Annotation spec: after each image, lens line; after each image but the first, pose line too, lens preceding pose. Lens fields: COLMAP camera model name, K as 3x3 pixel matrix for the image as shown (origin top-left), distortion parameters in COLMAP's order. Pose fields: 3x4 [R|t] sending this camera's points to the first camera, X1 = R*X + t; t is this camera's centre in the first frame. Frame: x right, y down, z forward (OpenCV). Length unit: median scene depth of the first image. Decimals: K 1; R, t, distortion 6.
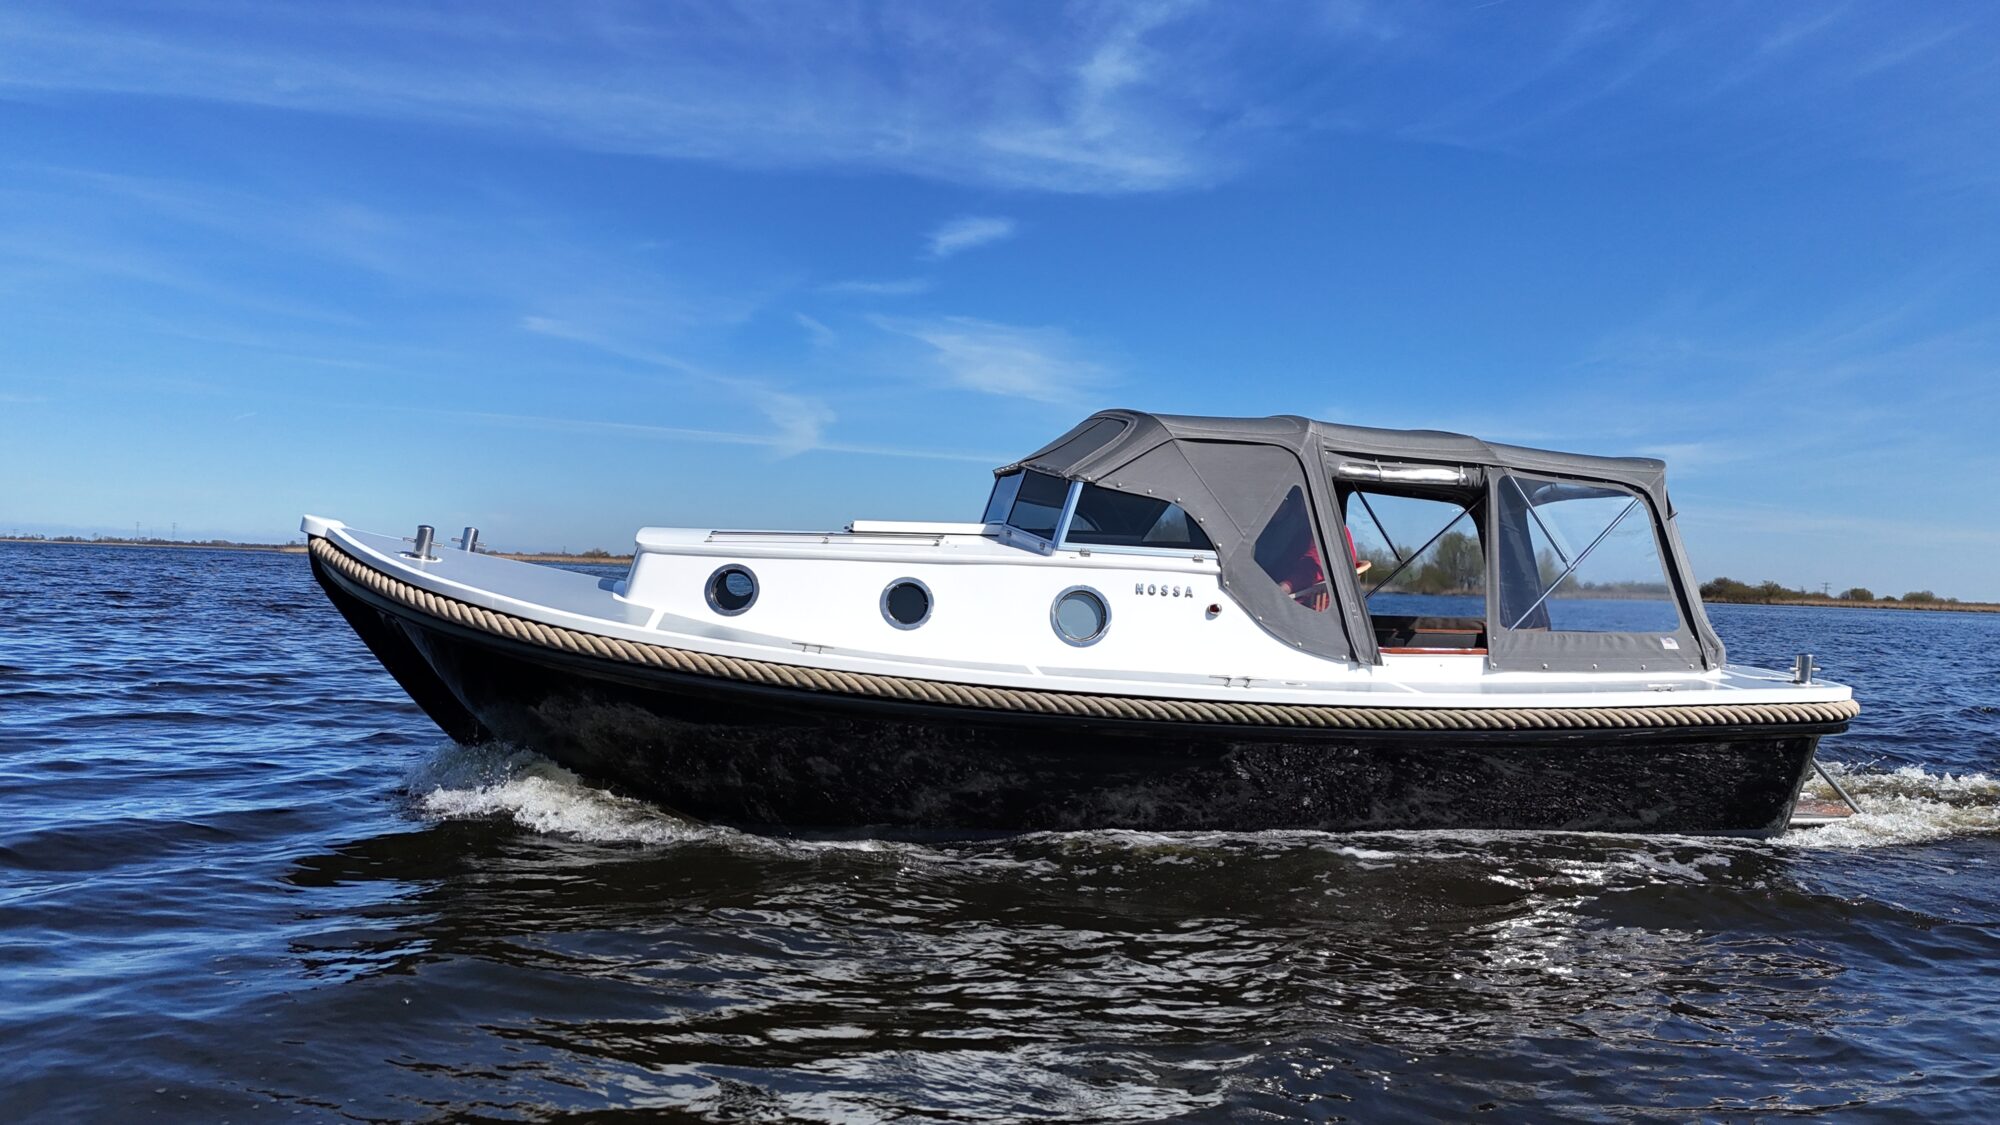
lens RADIAL K [[1460.9, 0, 1000.0], [0, 1460.9, 562.5], [0, 0, 1]] dist [0.087192, -0.093741]
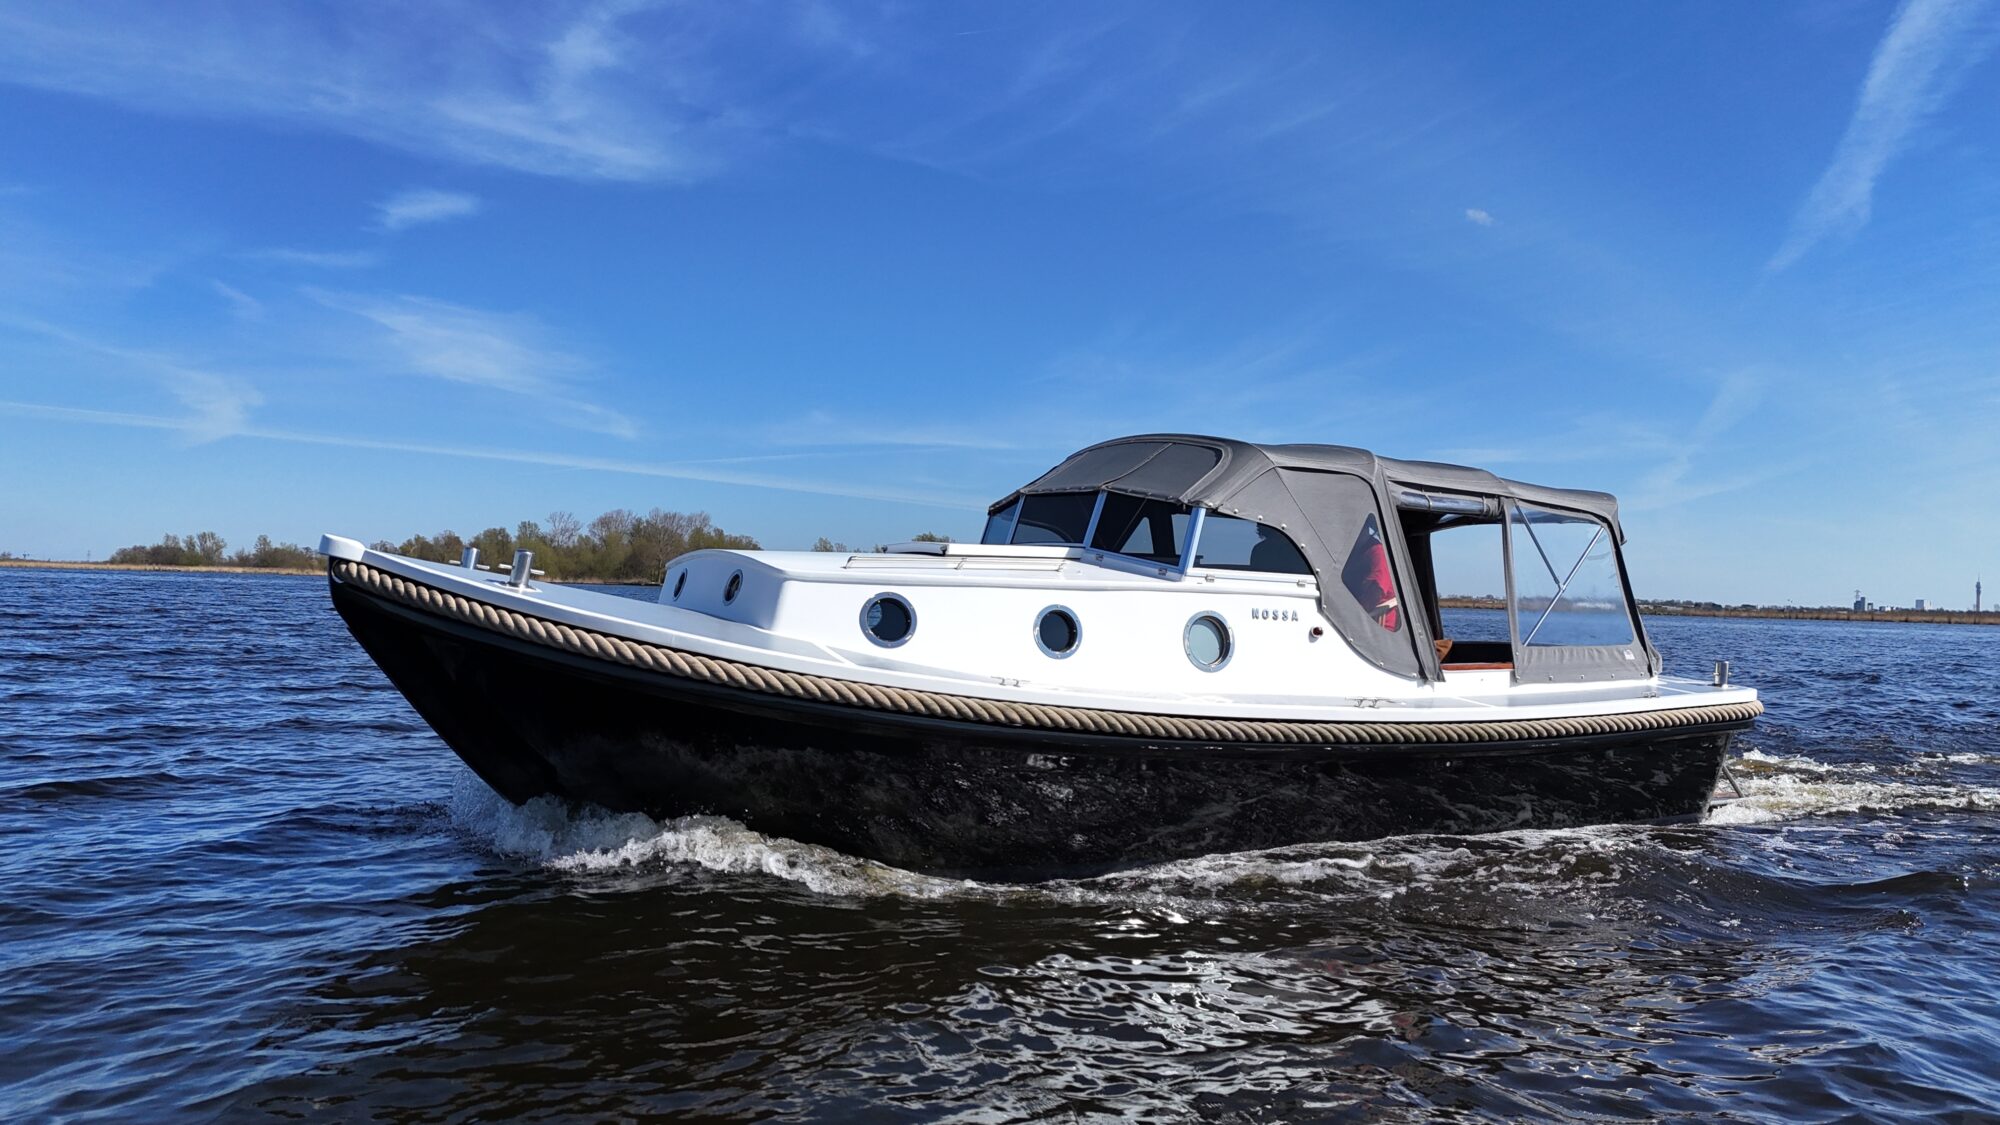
lens RADIAL K [[1460.9, 0, 1000.0], [0, 1460.9, 562.5], [0, 0, 1]] dist [0.087192, -0.093741]
pose [[0.942124, 0.000356, 0.335263, -0.408680], [-0.000115, 1.000000, -0.000737, -0.016346], [-0.335264, 0.000656, 0.942124, 0.095639]]
